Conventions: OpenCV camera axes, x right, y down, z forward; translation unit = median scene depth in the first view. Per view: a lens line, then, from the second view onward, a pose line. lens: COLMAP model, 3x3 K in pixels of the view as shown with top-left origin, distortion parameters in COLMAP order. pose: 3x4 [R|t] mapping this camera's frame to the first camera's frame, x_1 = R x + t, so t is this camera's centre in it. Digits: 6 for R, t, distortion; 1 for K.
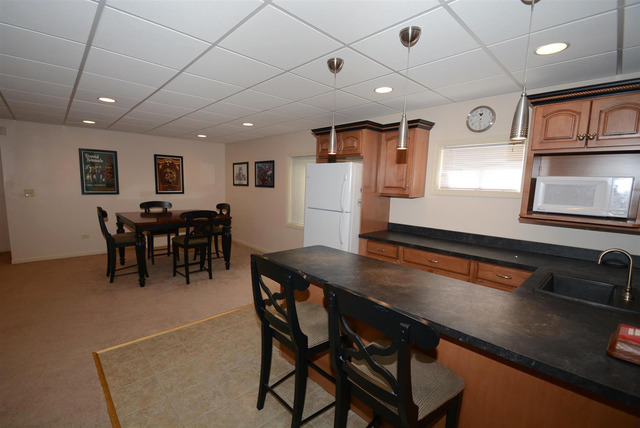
lens RADIAL K [[284.5, 0, 319.5], [0, 284.5, 212.1], [0, 0, 1]] dist [0.002285, 0.000031]
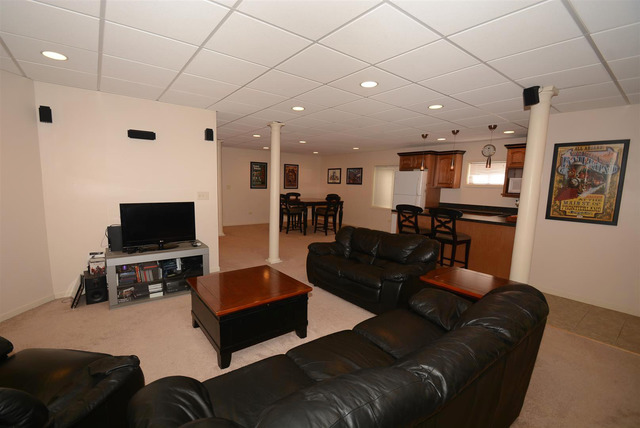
lens RADIAL K [[284.5, 0, 318.0], [0, 284.5, 215.7], [0, 0, 1]] dist [0.002285, 0.000031]
pose [[0.994039, 0.011697, -0.108394, -0.246102], [-0.010303, 0.999857, 0.013413, 0.076023], [0.108536, -0.012216, 0.994017, -0.670962]]
